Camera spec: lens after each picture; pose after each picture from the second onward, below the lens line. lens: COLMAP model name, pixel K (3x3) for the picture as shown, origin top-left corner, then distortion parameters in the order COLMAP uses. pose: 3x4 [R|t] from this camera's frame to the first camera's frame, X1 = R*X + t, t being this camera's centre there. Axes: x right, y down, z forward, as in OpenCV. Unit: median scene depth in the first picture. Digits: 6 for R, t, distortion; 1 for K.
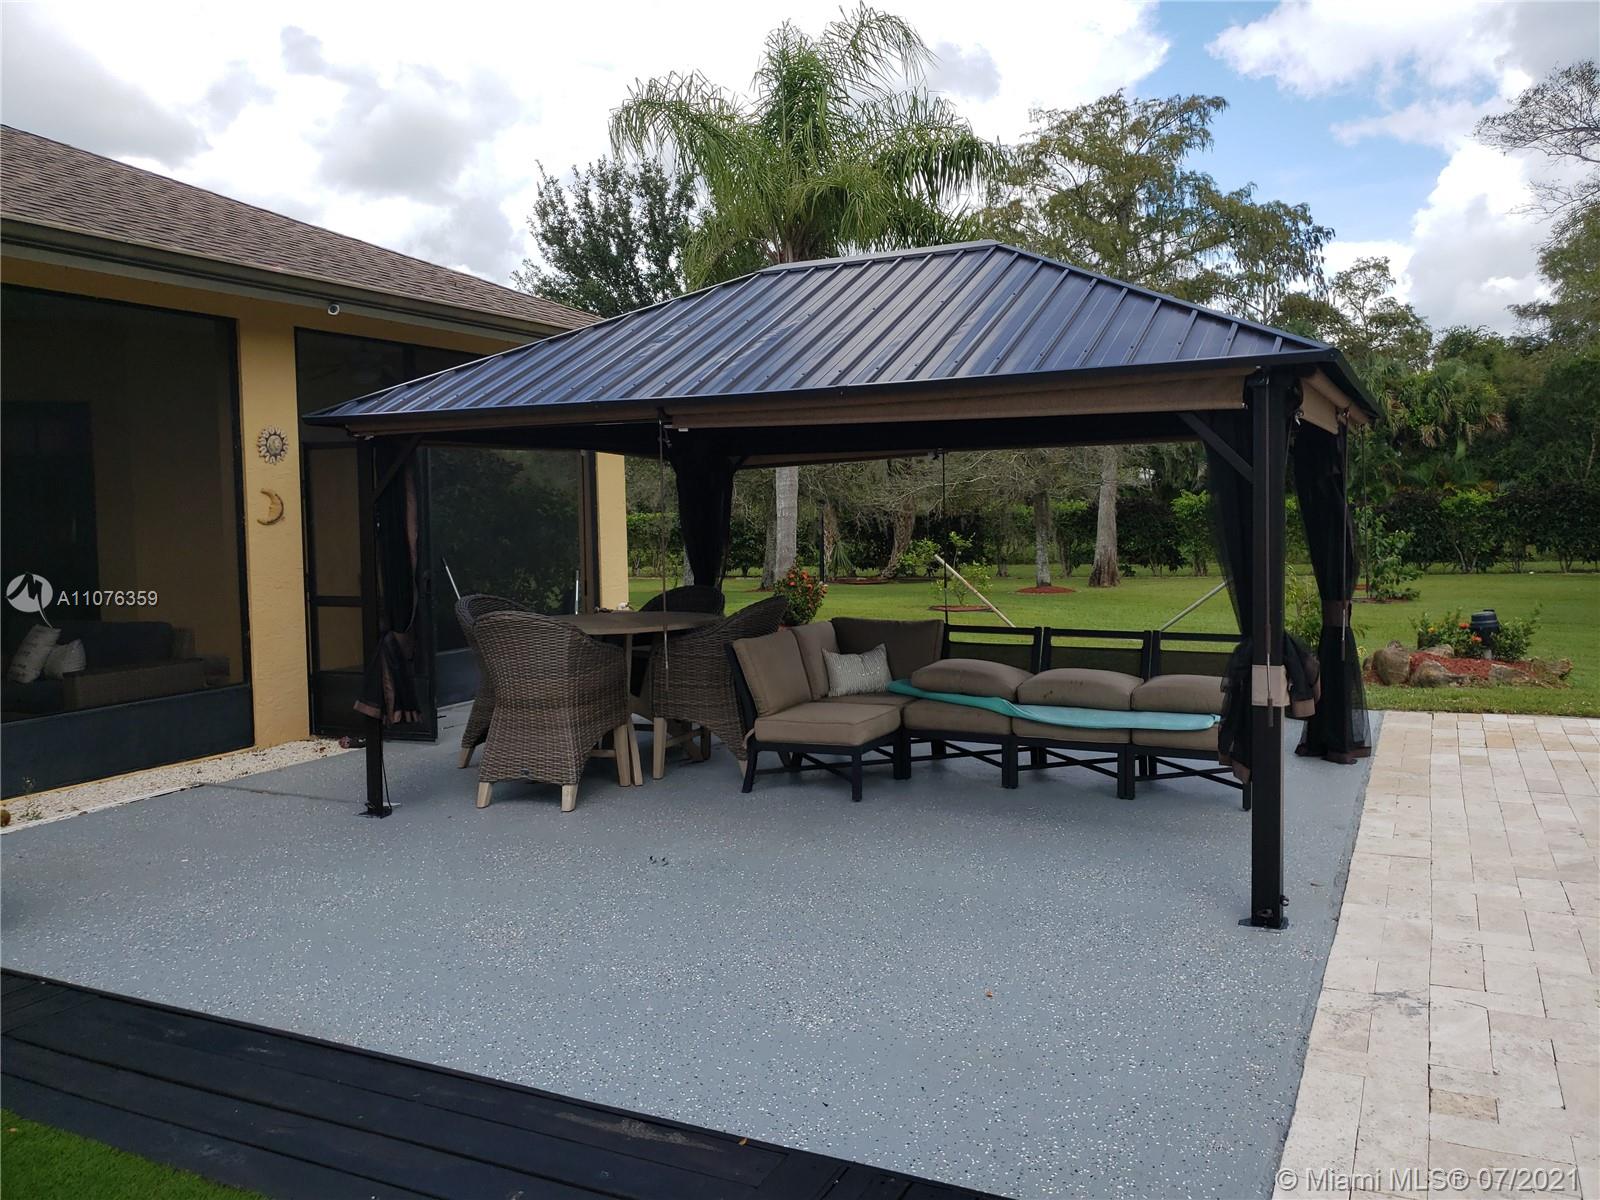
lens RADIAL K [[1252.5, 0, 845.5], [0, 1252.5, 596.1], [0, 0, 1]] dist [0.045724, -0.045912]
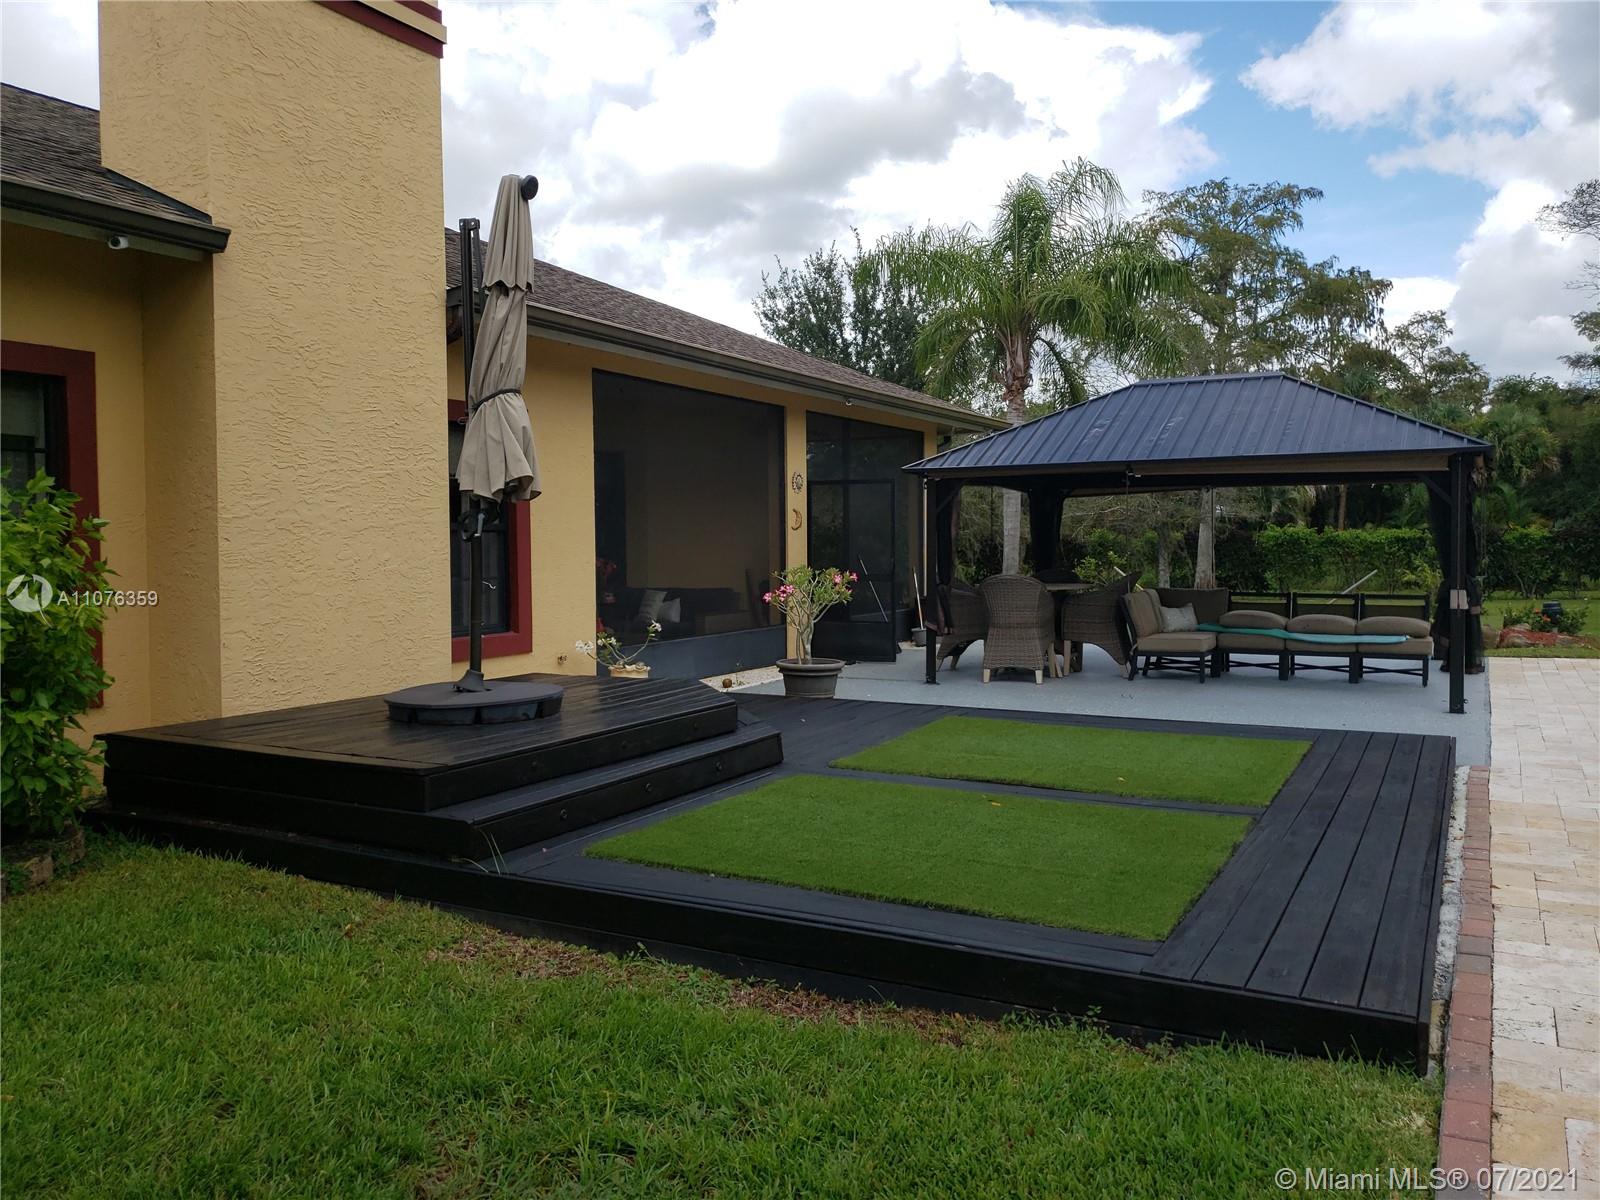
lens RADIAL K [[1252.5, 0, 829.3], [0, 1252.5, 599.3], [0, 0, 1]] dist [0.045724, -0.045912]
pose [[0.999089, 0.013321, -0.040537, -0.083068], [-0.014300, 0.999611, -0.023943, 0.017764], [0.040203, 0.024501, 0.998891, -0.150289]]
